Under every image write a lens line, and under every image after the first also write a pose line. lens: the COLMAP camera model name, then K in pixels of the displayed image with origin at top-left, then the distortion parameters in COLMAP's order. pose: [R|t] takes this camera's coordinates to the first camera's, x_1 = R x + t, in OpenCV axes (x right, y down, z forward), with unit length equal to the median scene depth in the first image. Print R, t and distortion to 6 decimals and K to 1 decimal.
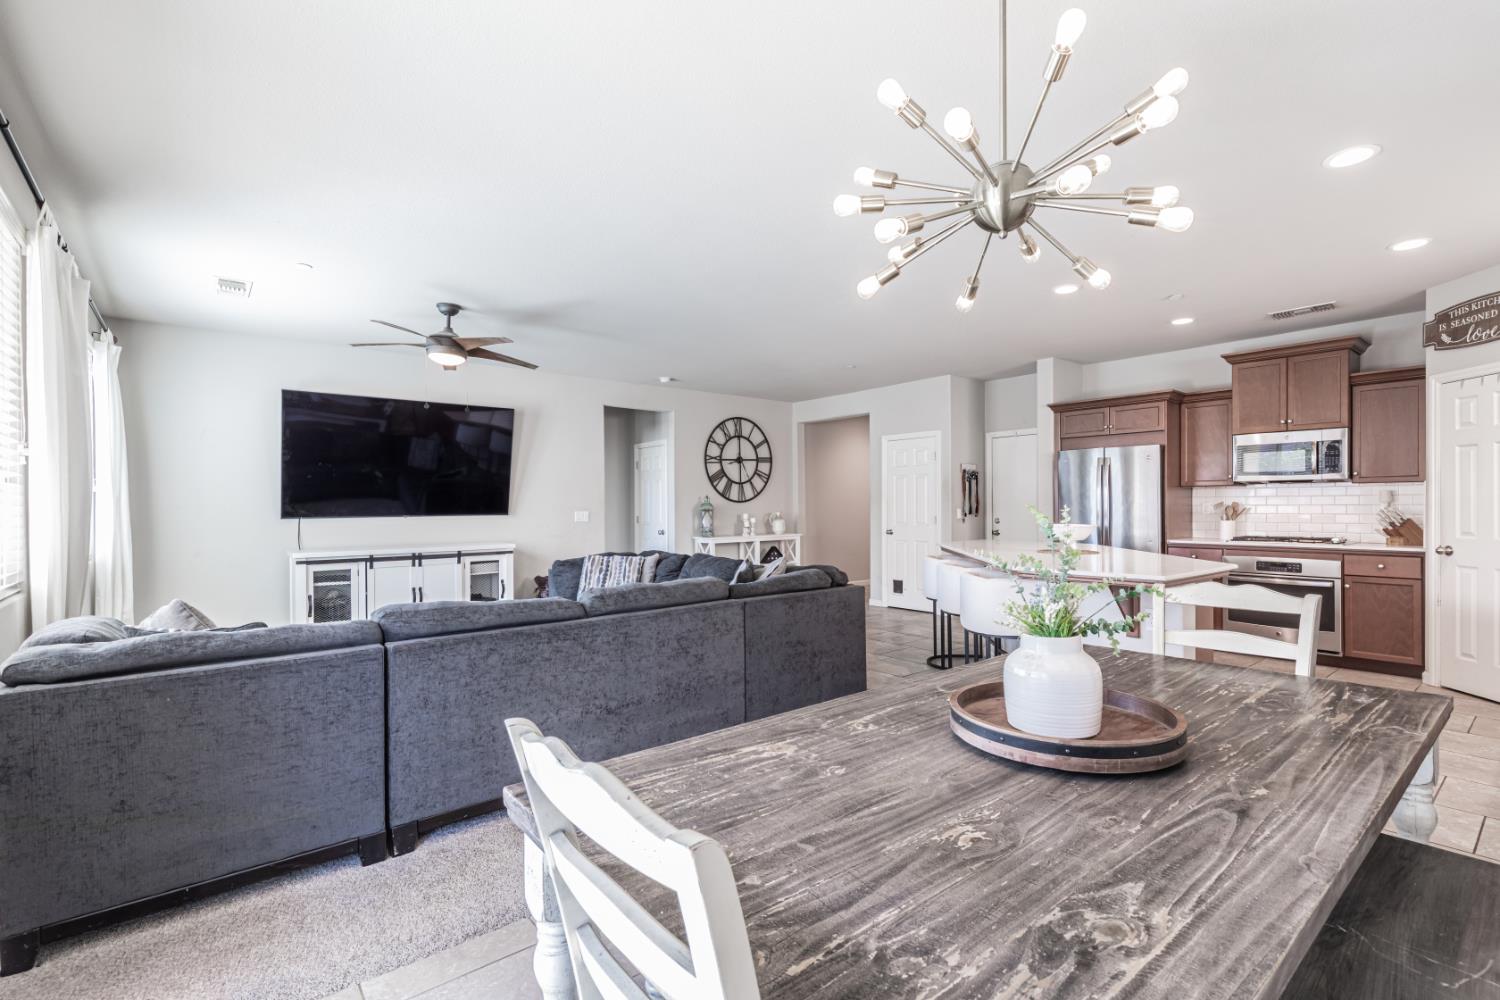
lens RADIAL K [[674.2, 0, 751.0], [0, 674.2, 506.3], [0, 0, 1]] dist [0.004983, -0.000575]
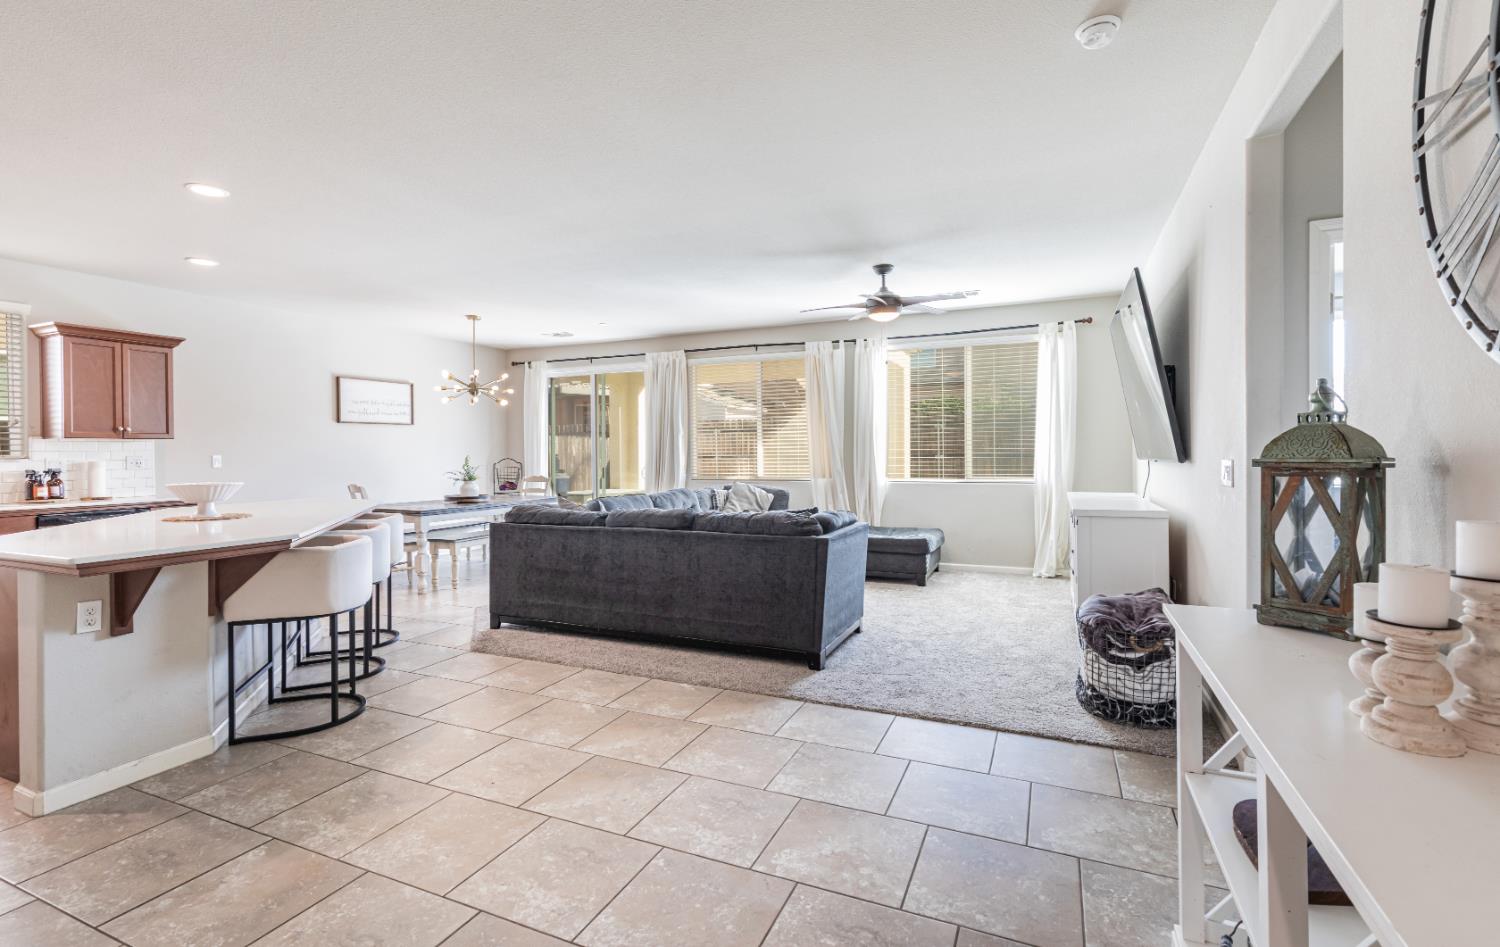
lens RADIAL K [[675.3, 0, 757.5], [0, 675.3, 453.3], [0, 0, 1]] dist [0.003173, 0.000466]
pose [[-0.890918, 0.016568, -0.453862, 0.192663], [0.014380, 0.999862, 0.008272, -0.003917], [0.453937, 0.000843, -0.891034, 1.526208]]
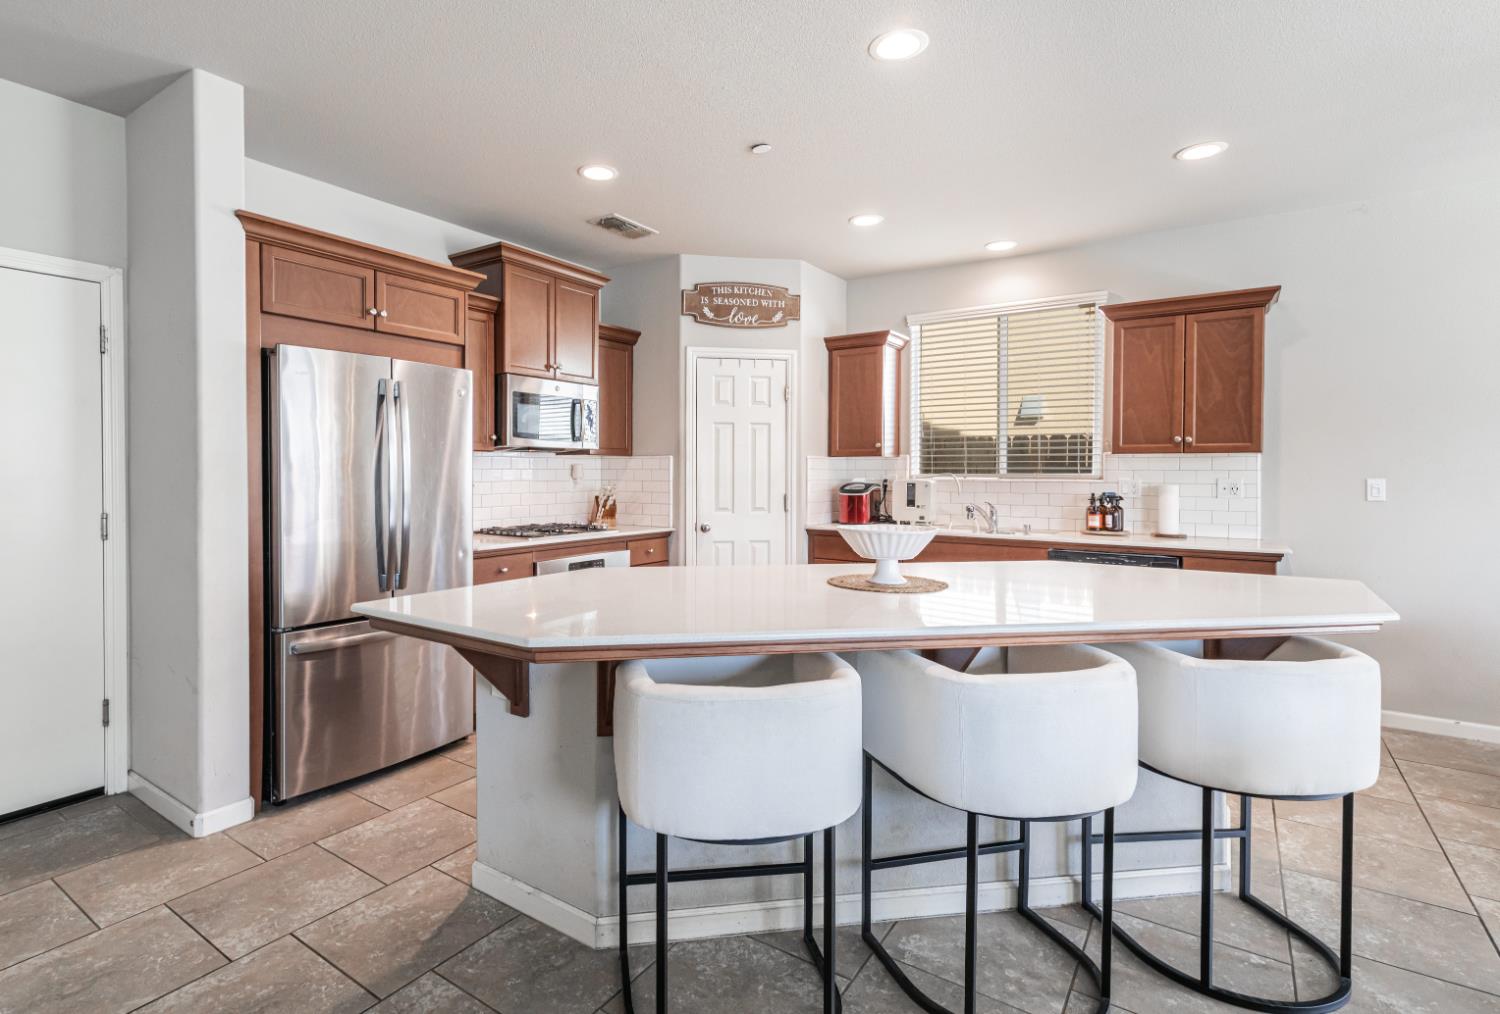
lens RADIAL K [[739.6, 0, 680.3], [0, 739.6, 483.0], [0, 0, 1]] dist [0.003263, 0.000669]
pose [[-0.247096, -0.010338, 0.968936, -0.009468], [0.001416, 0.999938, 0.011030, -0.008361], [-0.968990, 0.004098, -0.247066, 0.972942]]
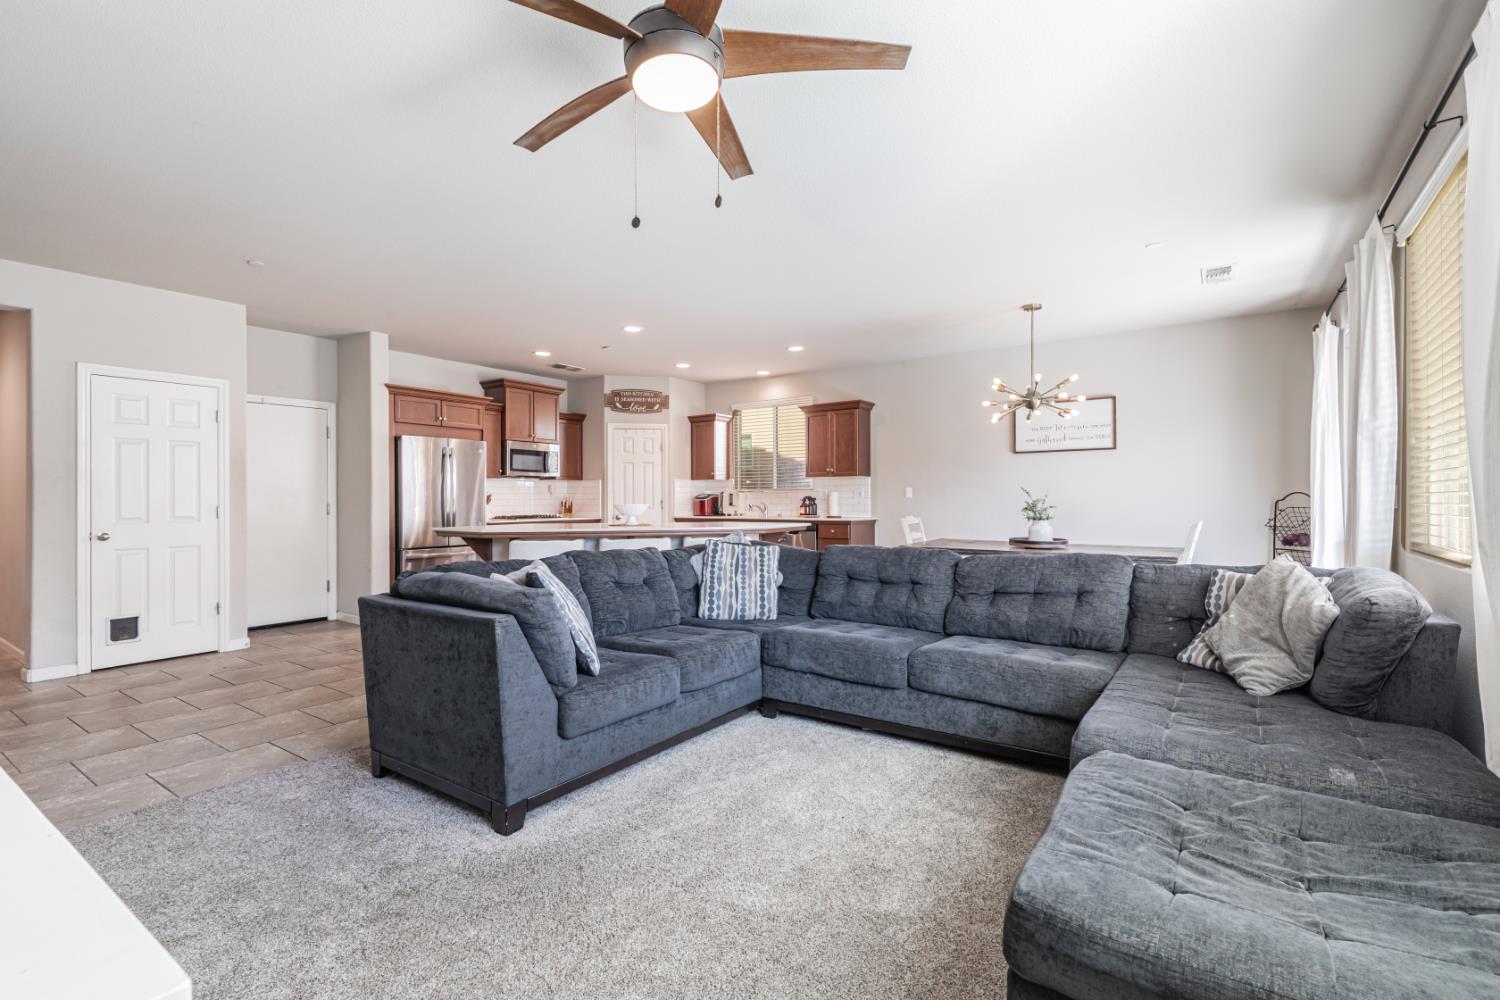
lens RADIAL K [[675.2, 0, 750.0], [0, 675.2, 500.0], [0, 0, 1]] dist [0.015724, -0.000042]
pose [[-0.269215, 0.002912, 0.963076, -0.672679], [0.008203, 0.999966, -0.000731, 0.016835], [-0.963045, 0.007703, -0.269230, 0.861915]]
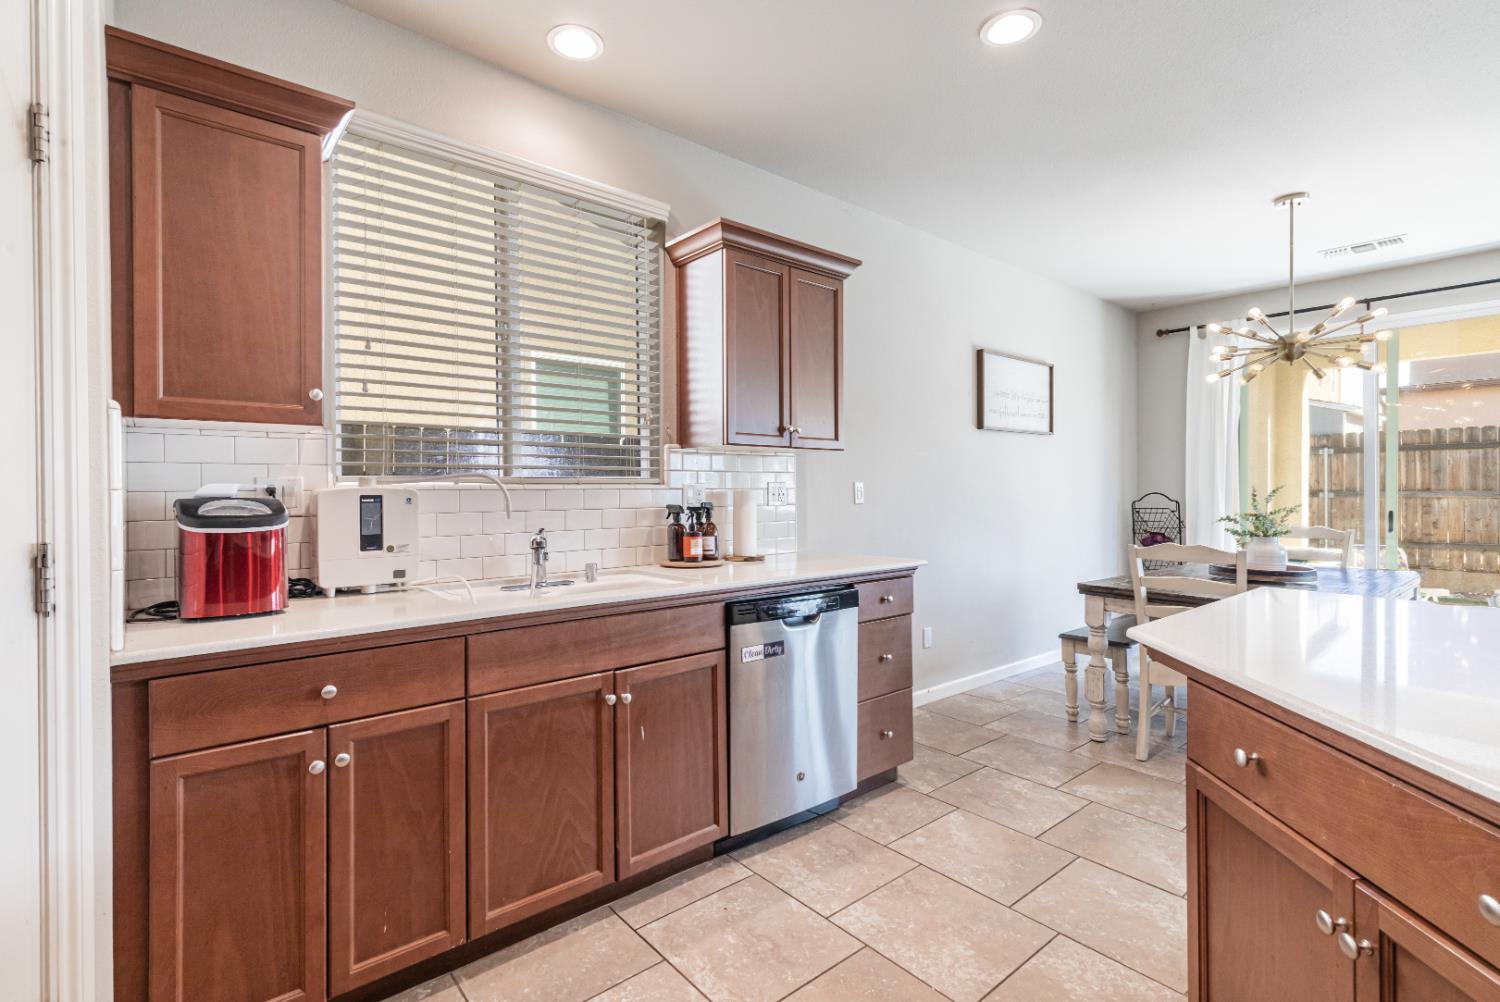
lens RADIAL K [[697.9, 0, 725.7], [0, 697.9, 490.4], [0, 0, 1]] dist [0.002588, 0.000421]
pose [[-0.999916, 0.012126, 0.004499, 0.571020], [0.012135, 0.999924, 0.001940, 0.000623], [-0.004475, 0.001994, -0.999988, 0.846557]]
